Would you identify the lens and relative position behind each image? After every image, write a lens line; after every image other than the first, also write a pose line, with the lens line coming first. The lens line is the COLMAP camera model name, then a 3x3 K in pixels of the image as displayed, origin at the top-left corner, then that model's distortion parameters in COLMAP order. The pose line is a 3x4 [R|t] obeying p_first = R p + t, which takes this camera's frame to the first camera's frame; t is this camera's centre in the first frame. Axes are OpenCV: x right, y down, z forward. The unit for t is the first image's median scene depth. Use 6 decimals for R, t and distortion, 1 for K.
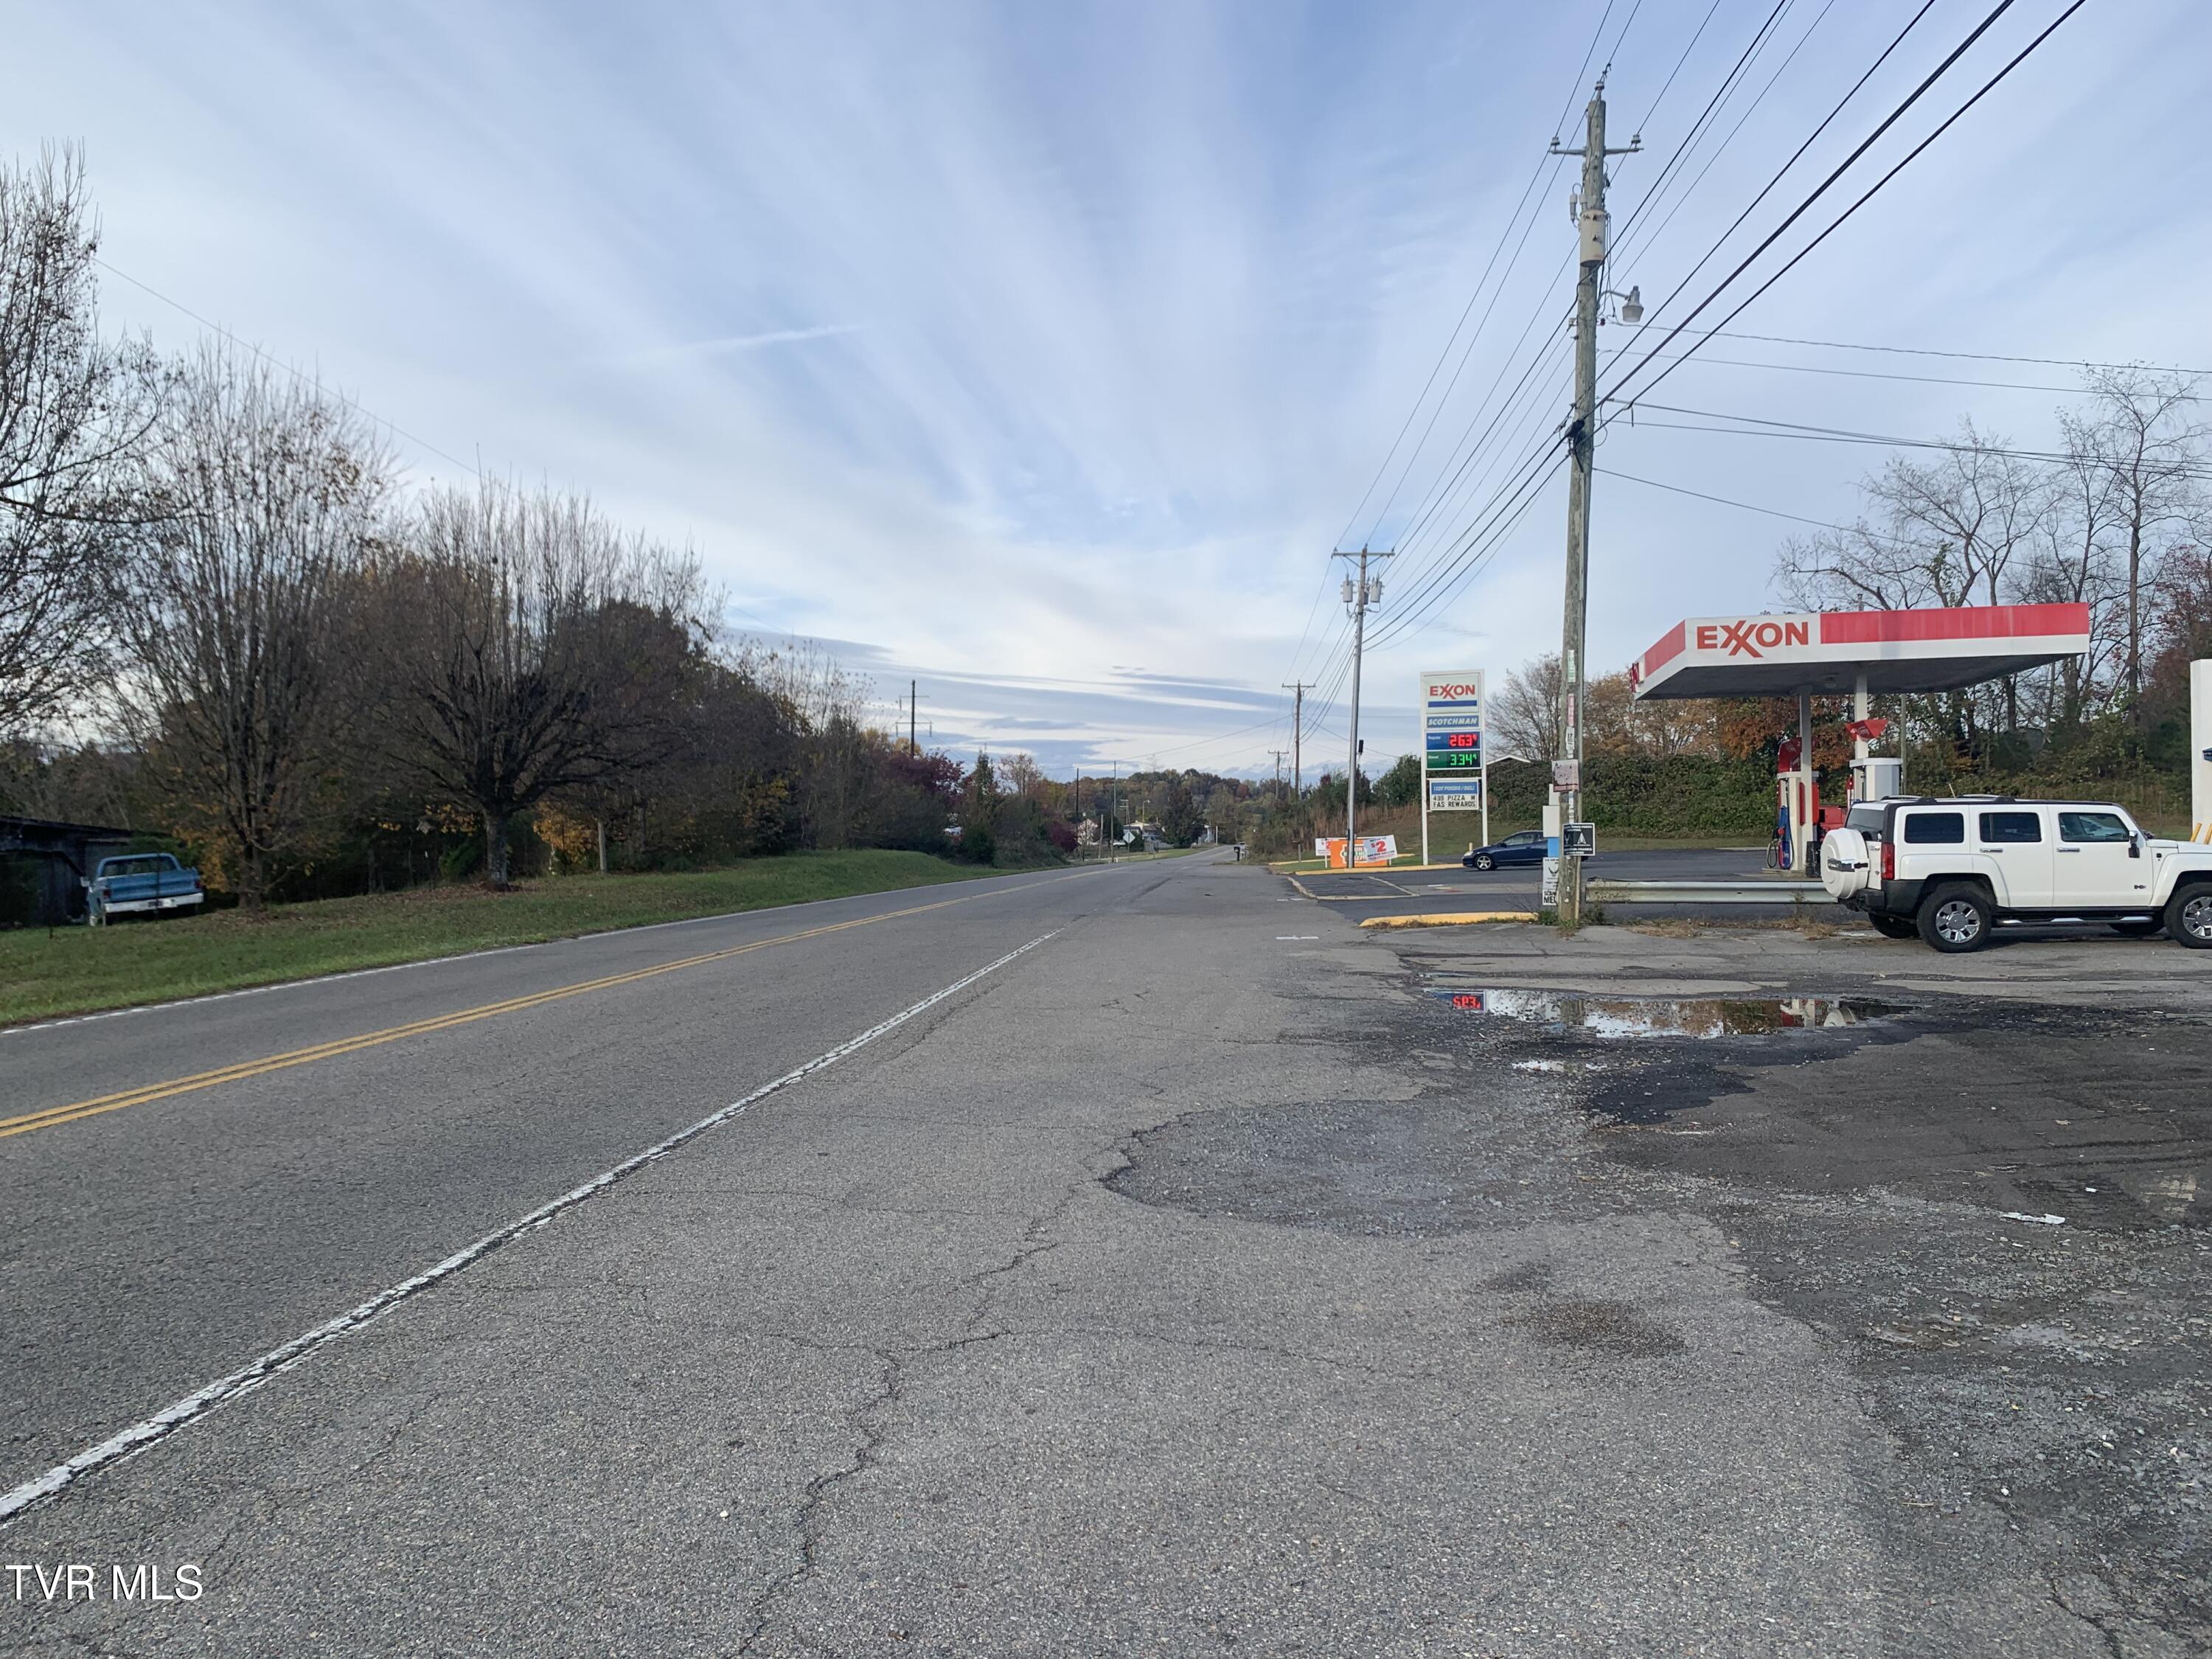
lens RADIAL K [[1683.8, 0, 1106.0], [0, 1683.8, 829.5], [0, 0, 1]] dist [0.066122, -0.135336]
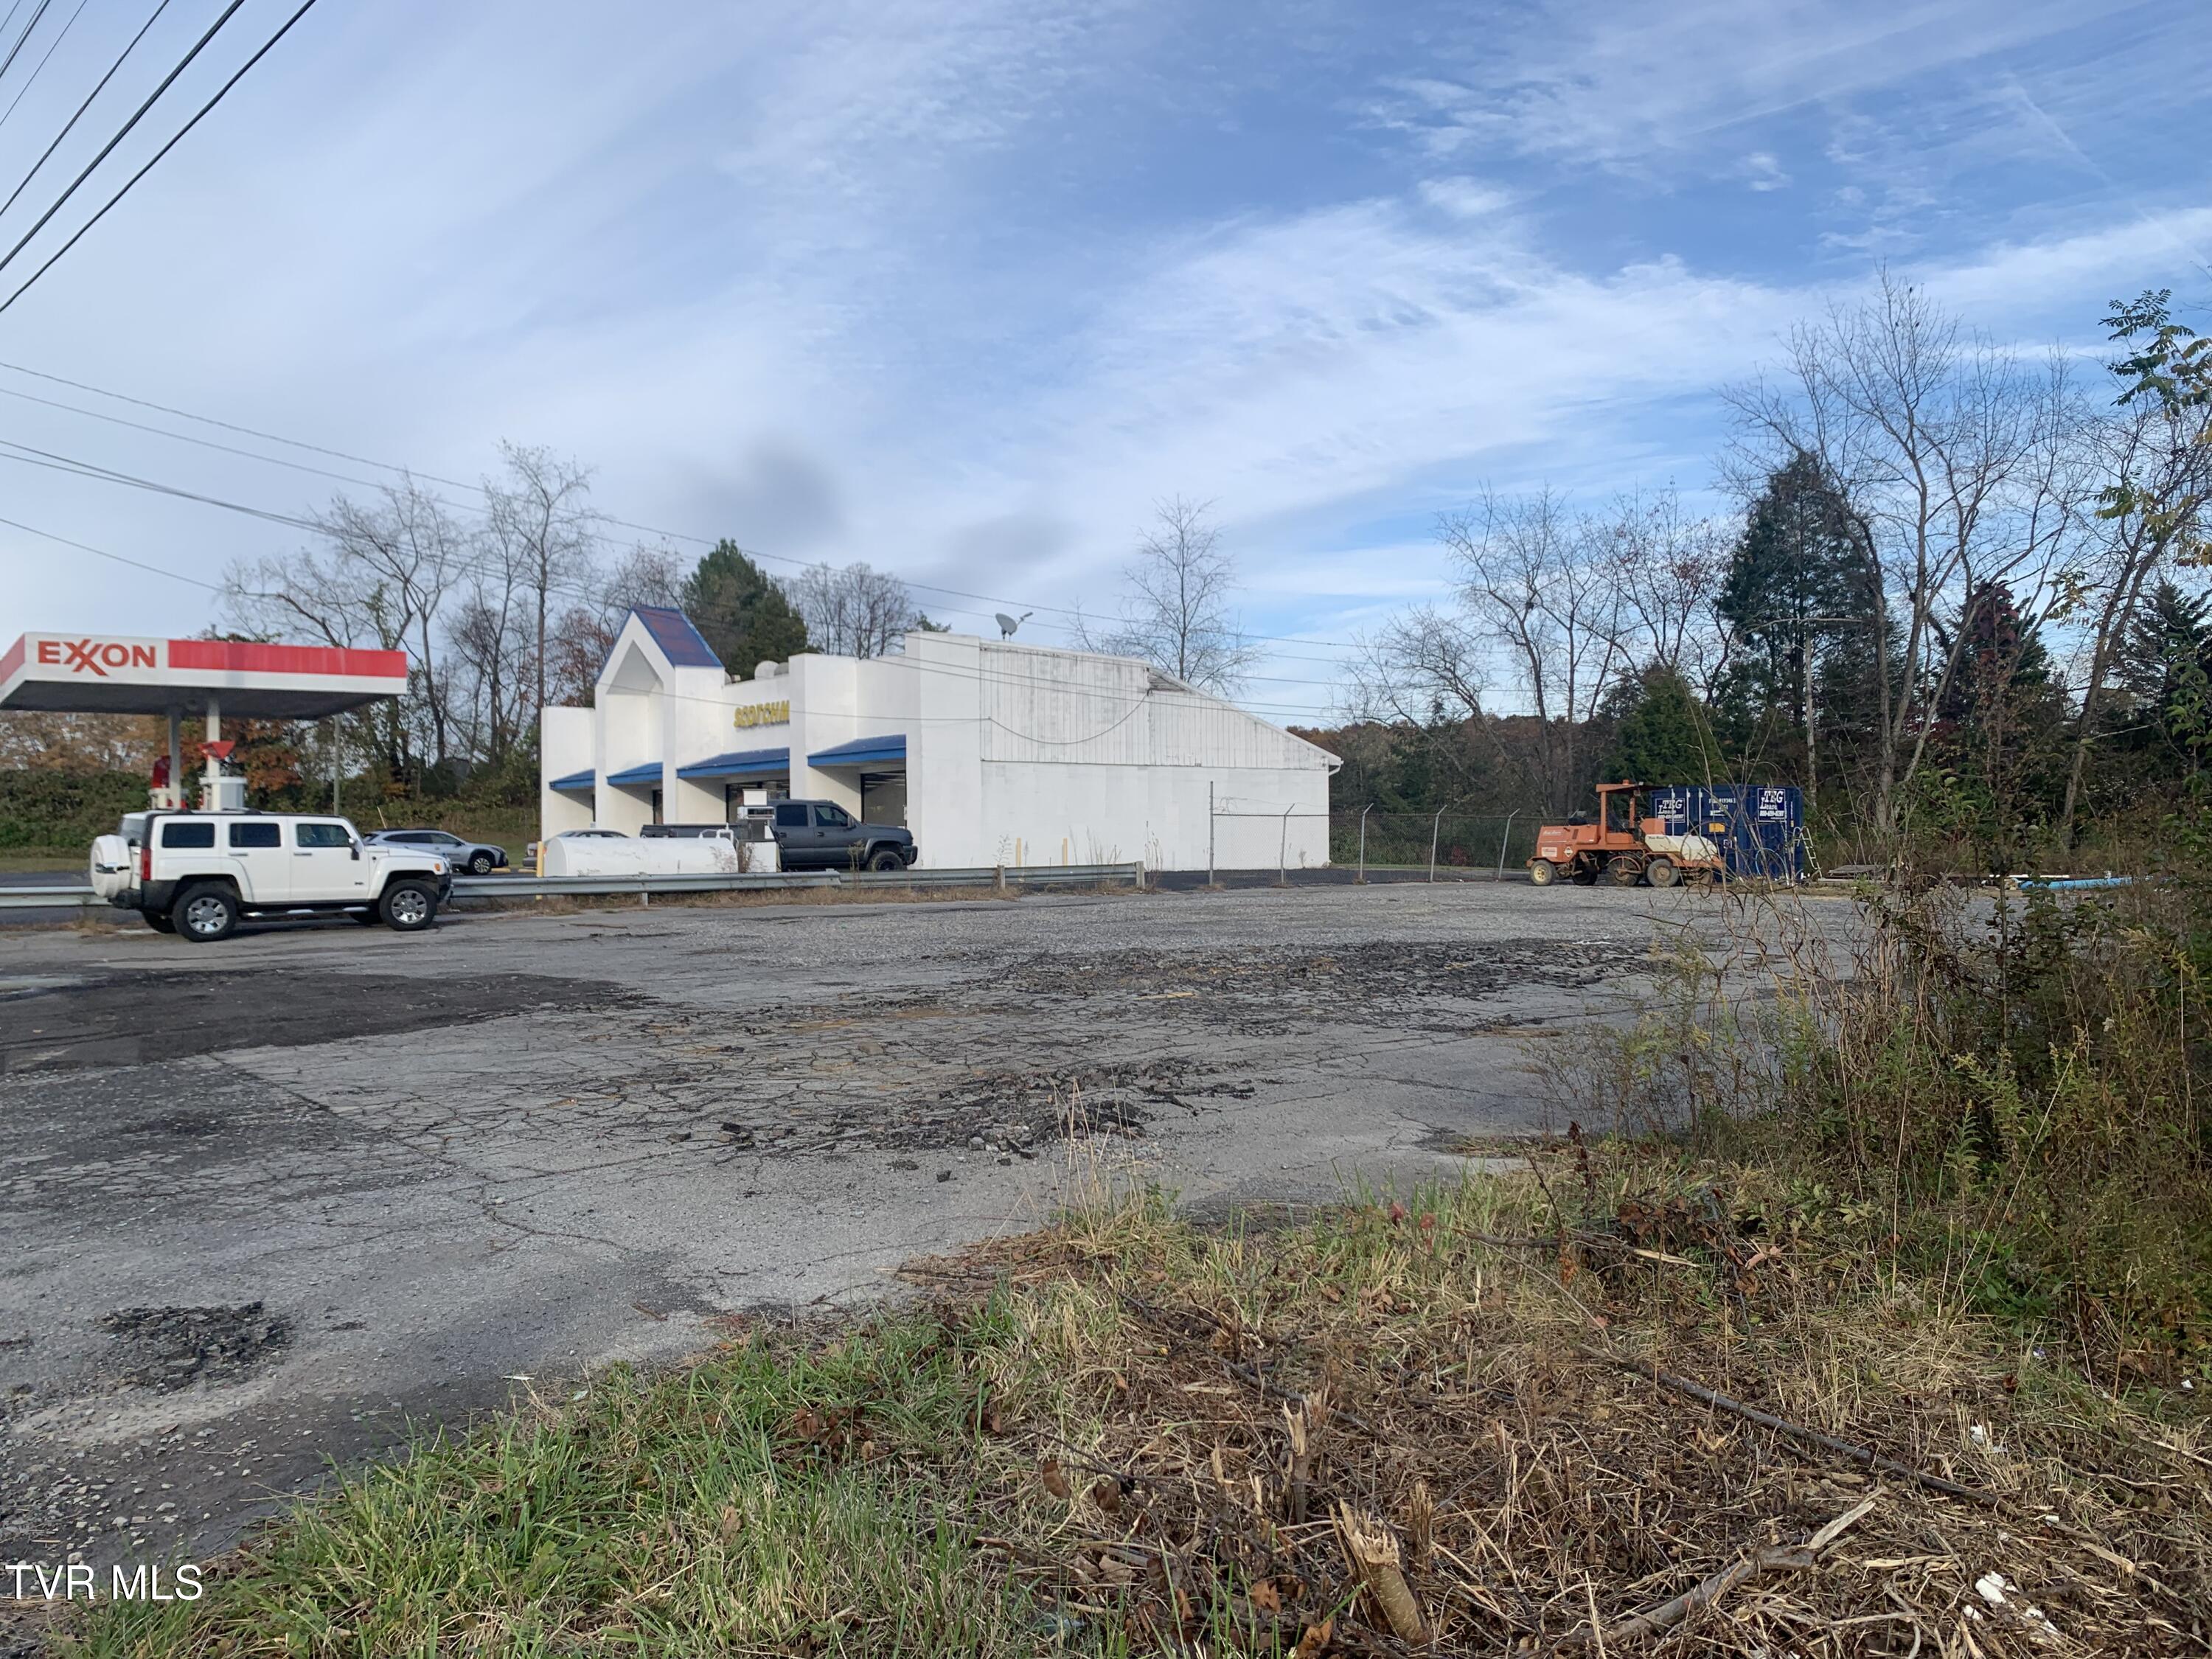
lens RADIAL K [[1671.3, 0, 1106.0], [0, 1671.3, 829.5], [0, 0, 1]] dist [-0.003533, -0.001197]
pose [[0.663204, 0.011312, 0.748353, 0.027683], [-0.000794, 0.999896, -0.014410, 0.006253], [-0.748439, 0.008963, 0.663144, -0.129636]]
